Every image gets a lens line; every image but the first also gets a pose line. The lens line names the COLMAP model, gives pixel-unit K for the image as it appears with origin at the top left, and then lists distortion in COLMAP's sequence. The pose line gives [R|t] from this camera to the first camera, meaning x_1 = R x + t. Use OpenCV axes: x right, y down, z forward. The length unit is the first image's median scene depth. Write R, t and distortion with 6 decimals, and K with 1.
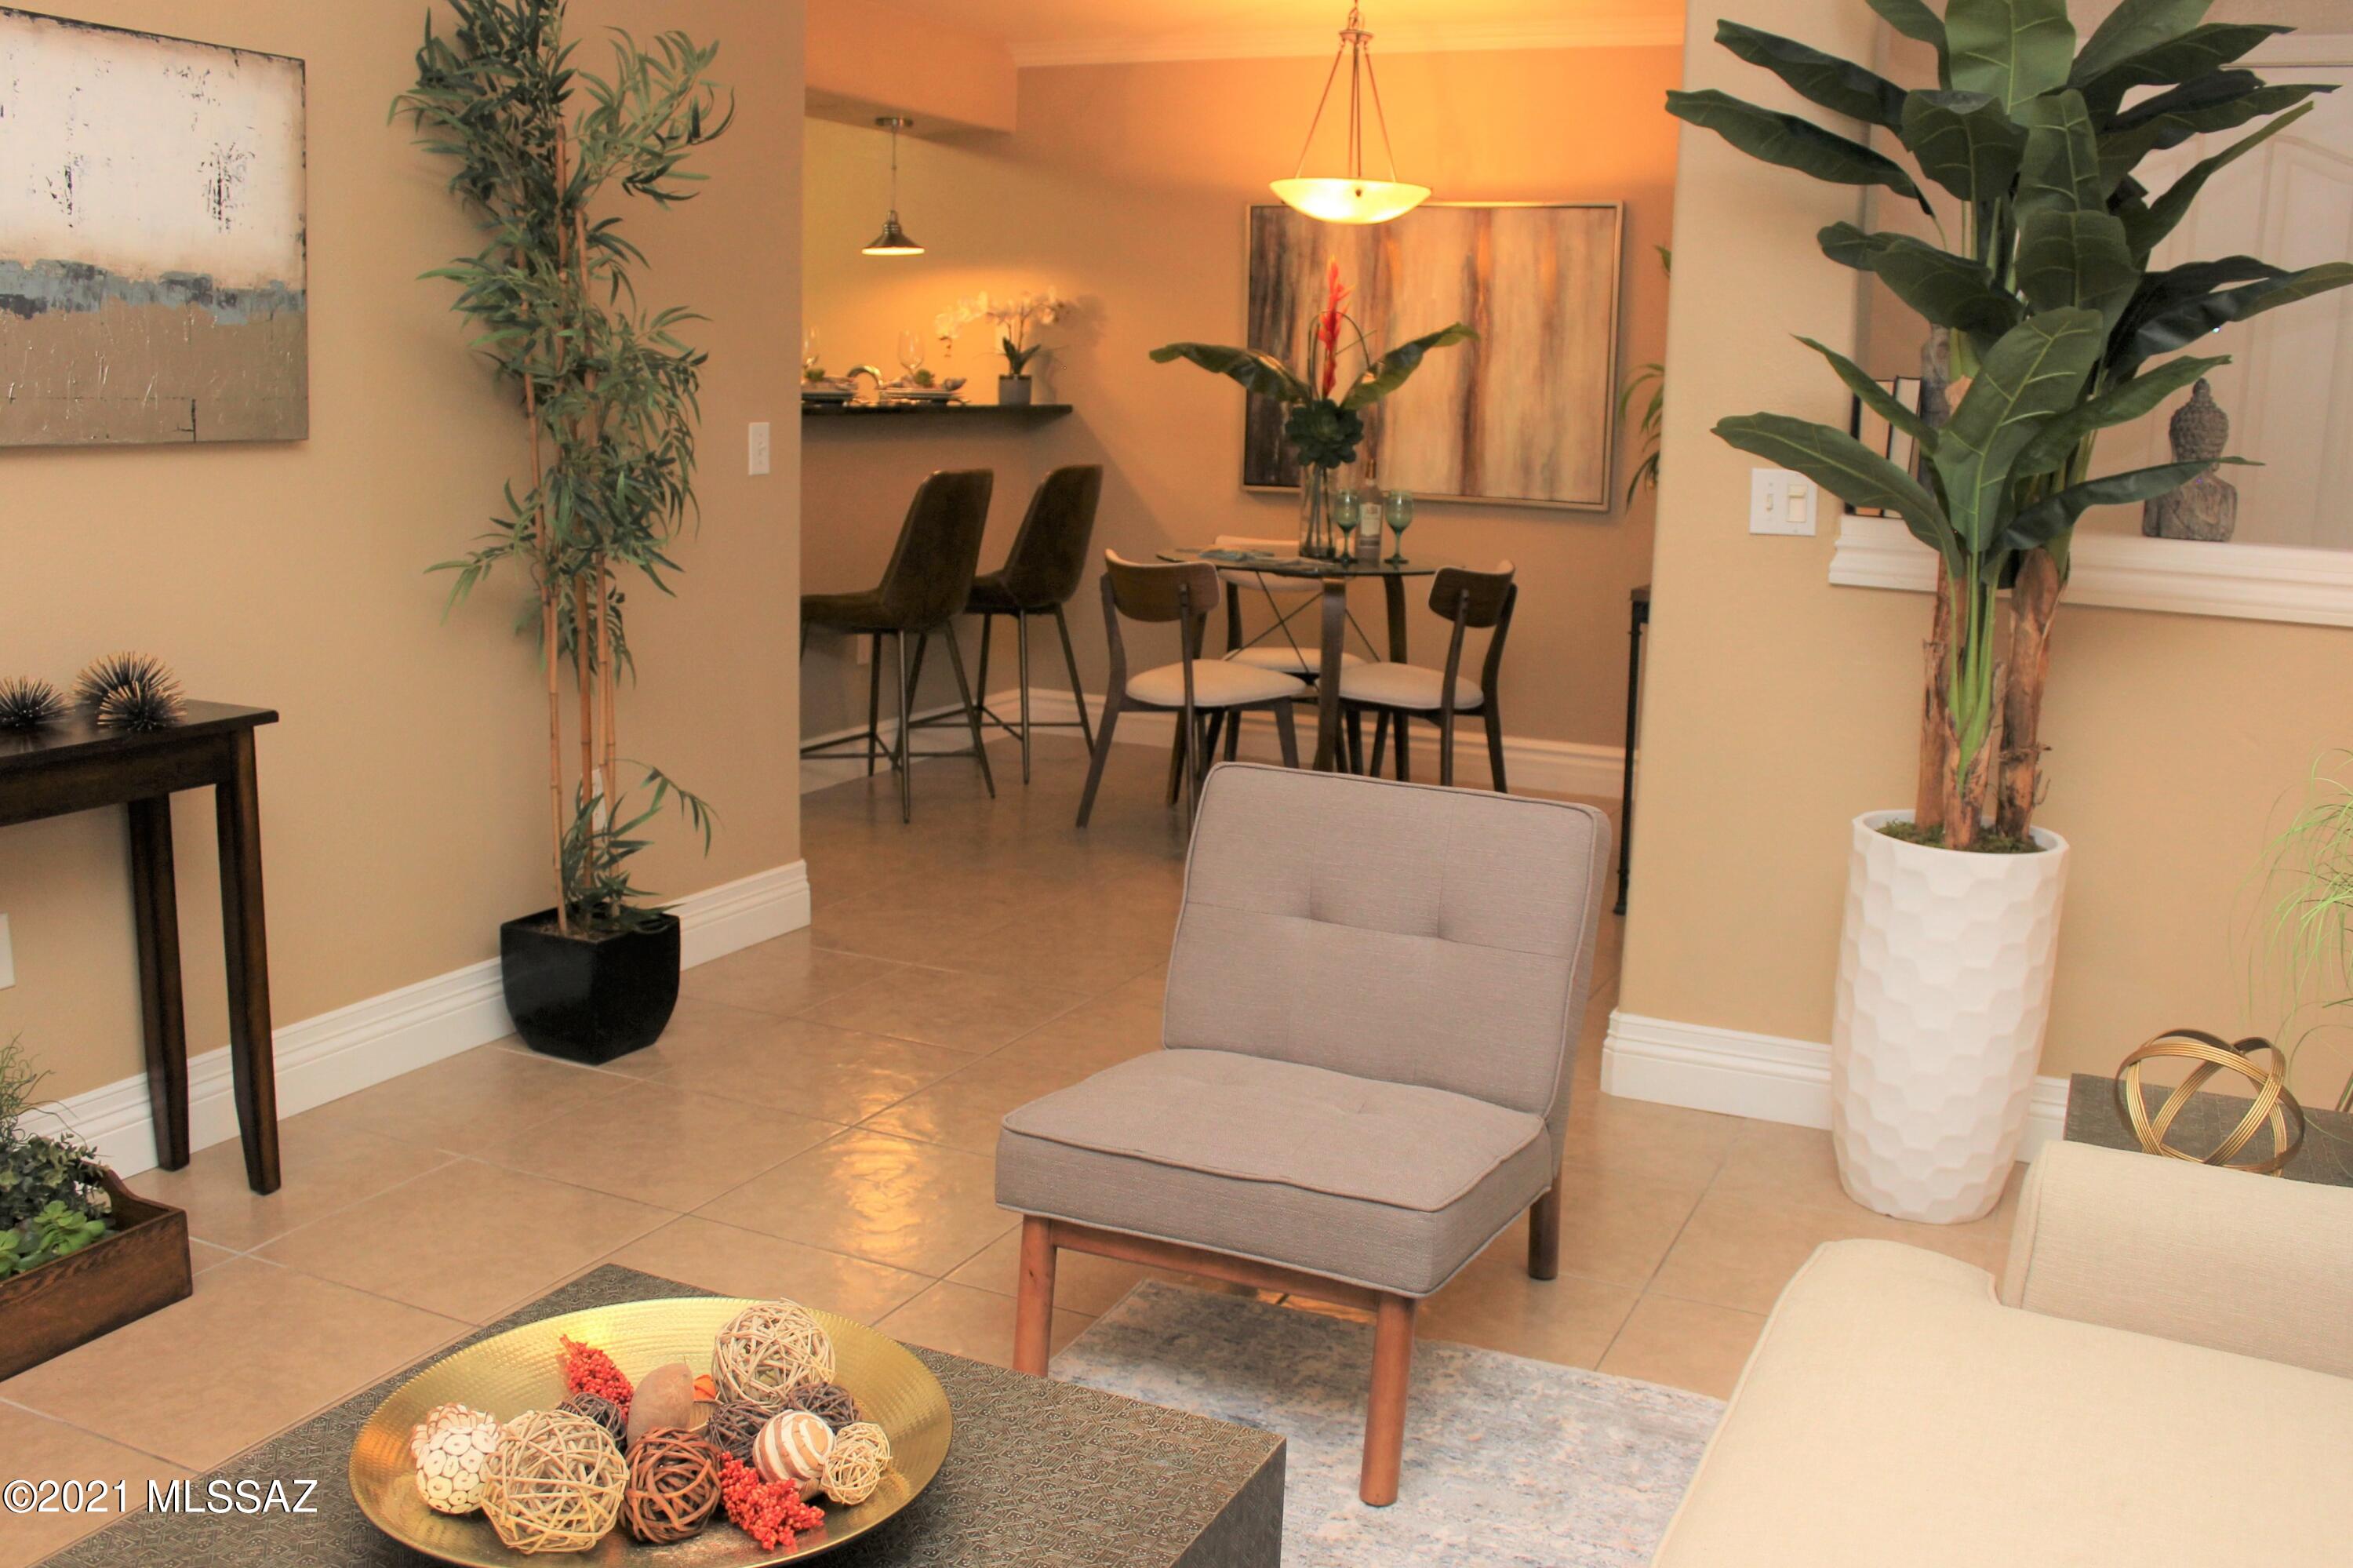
lens RADIAL K [[1981.0, 0, 1176.5], [0, 1981.0, 784.0], [0, 0, 1]] dist [-0.165920, 0.152955]
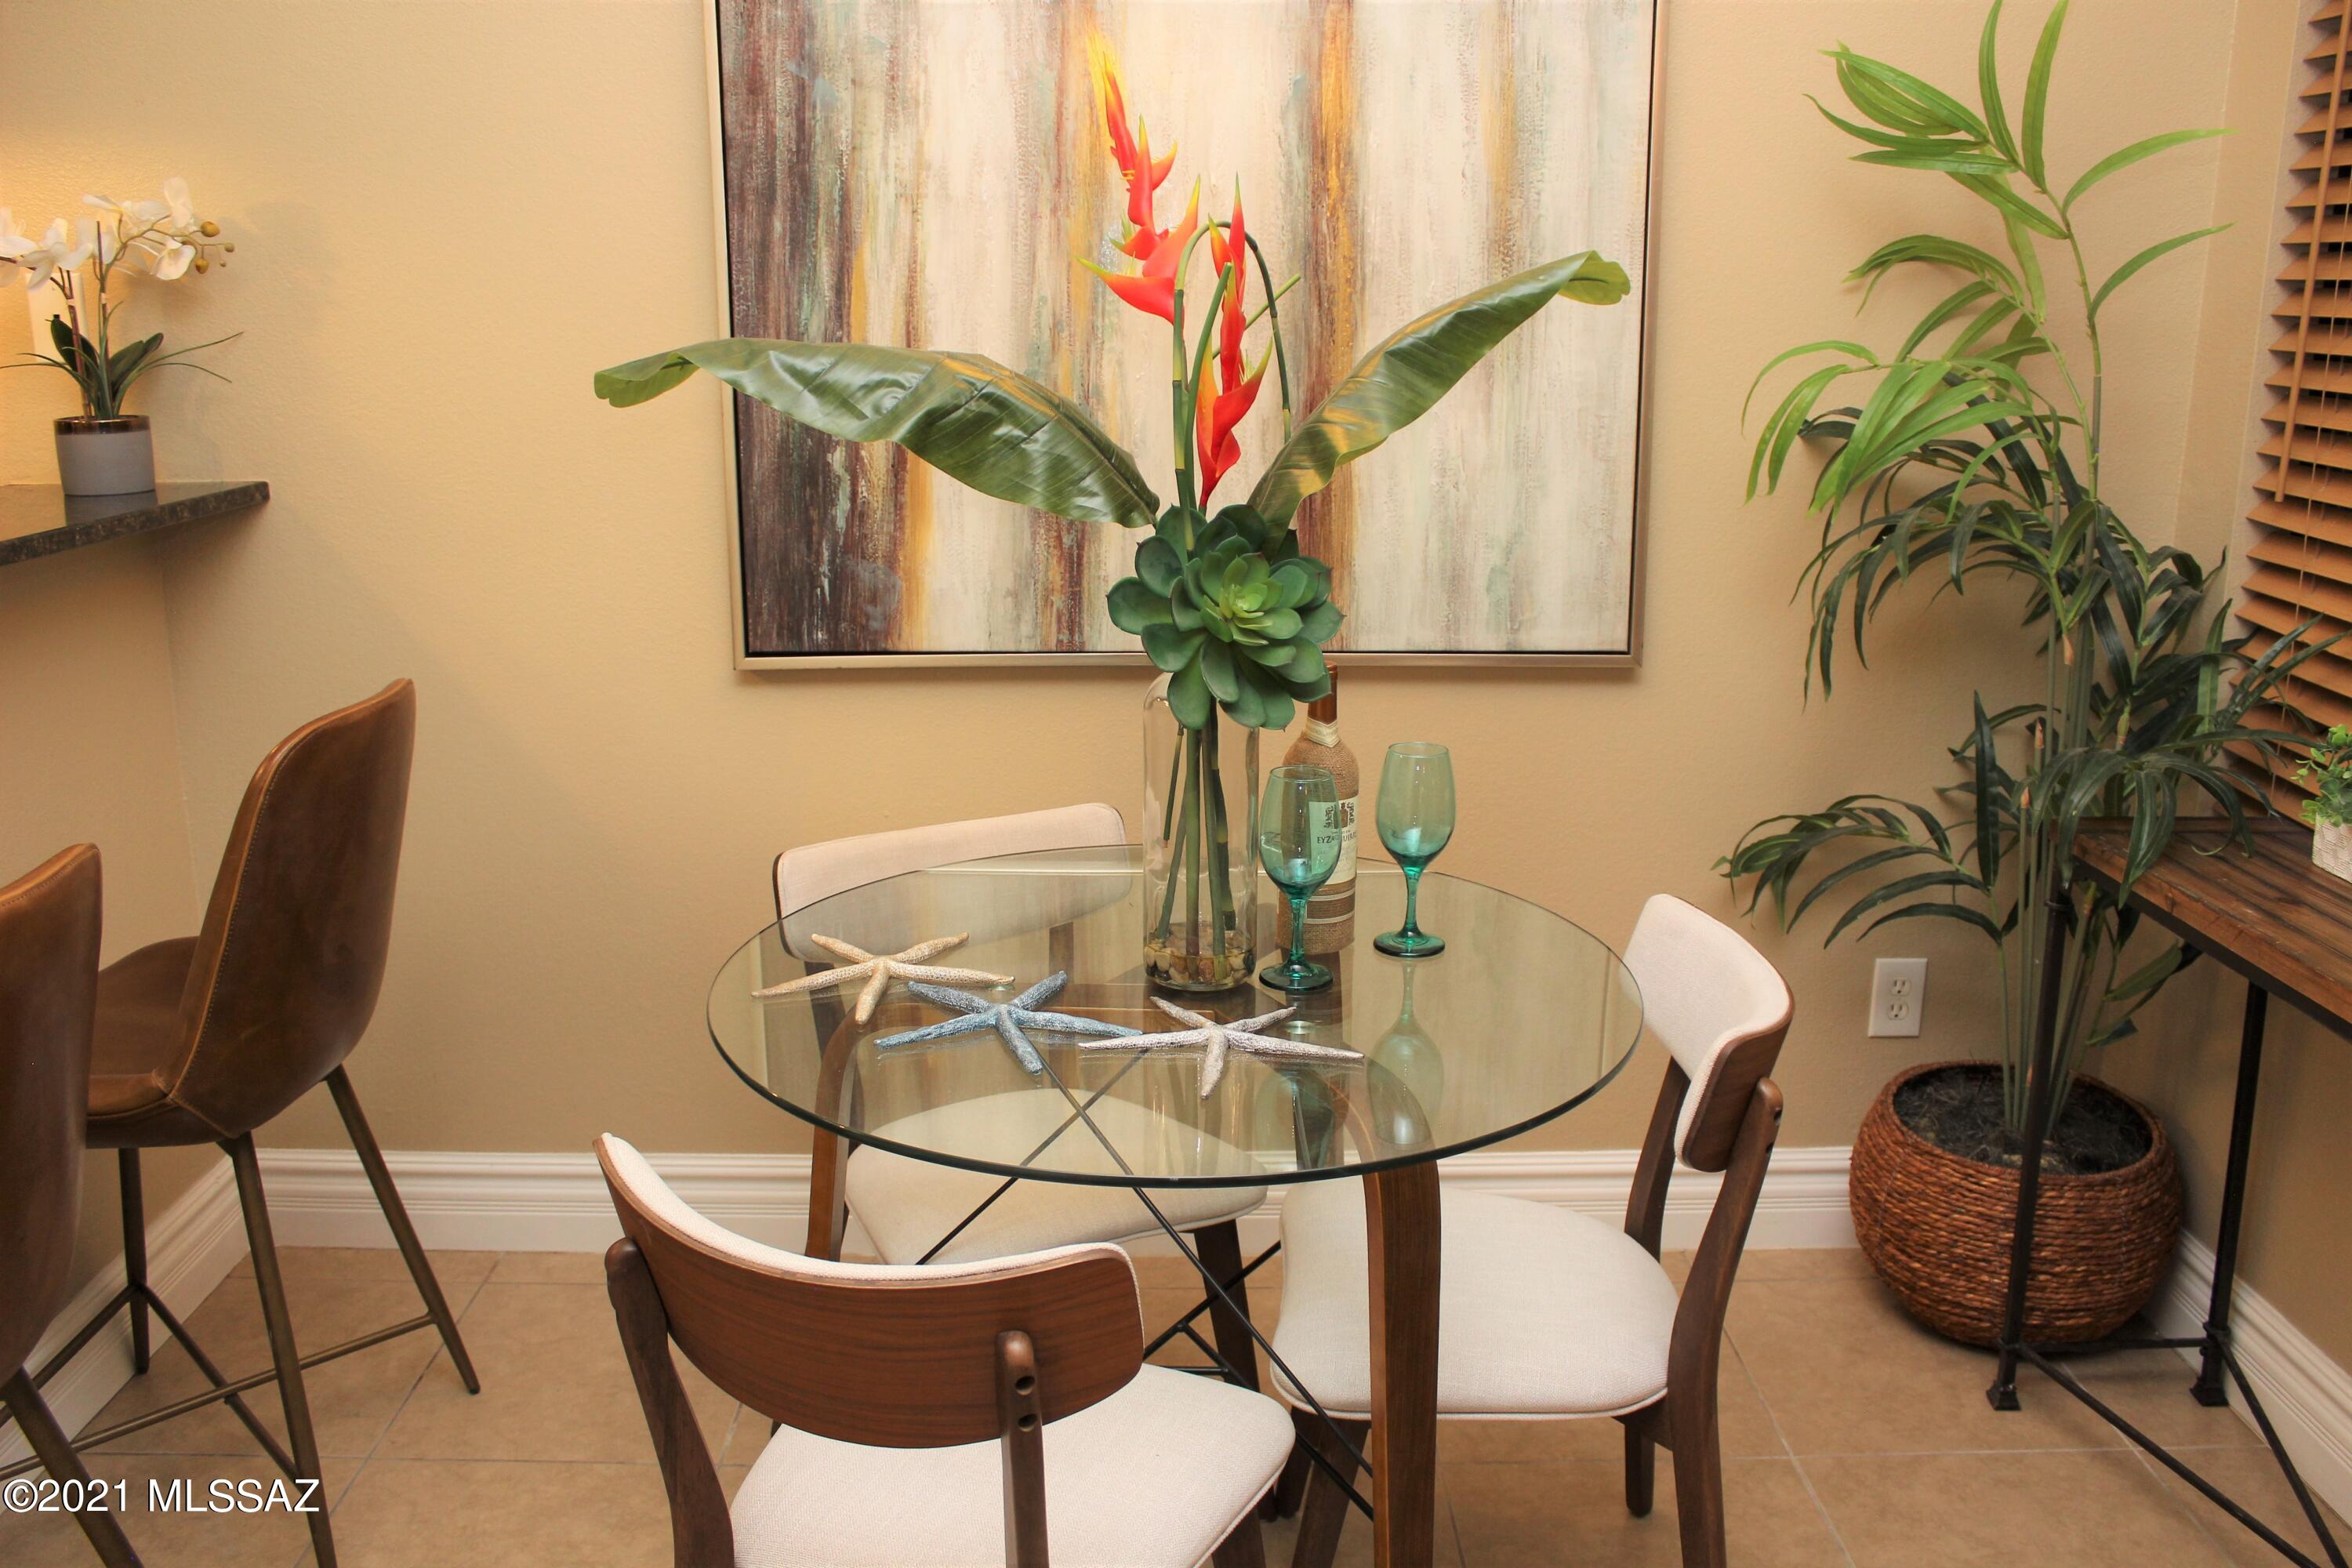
lens RADIAL K [[1980.1, 0, 1176.0], [0, 1980.1, 784.0], [0, 0, 1]] dist [-0.165920, 0.152955]
pose [[0.906300, -0.128253, 0.402705, -0.054455], [0.112413, 0.991673, 0.062837, -0.147645], [-0.407410, -0.011680, 0.913171, 0.618848]]
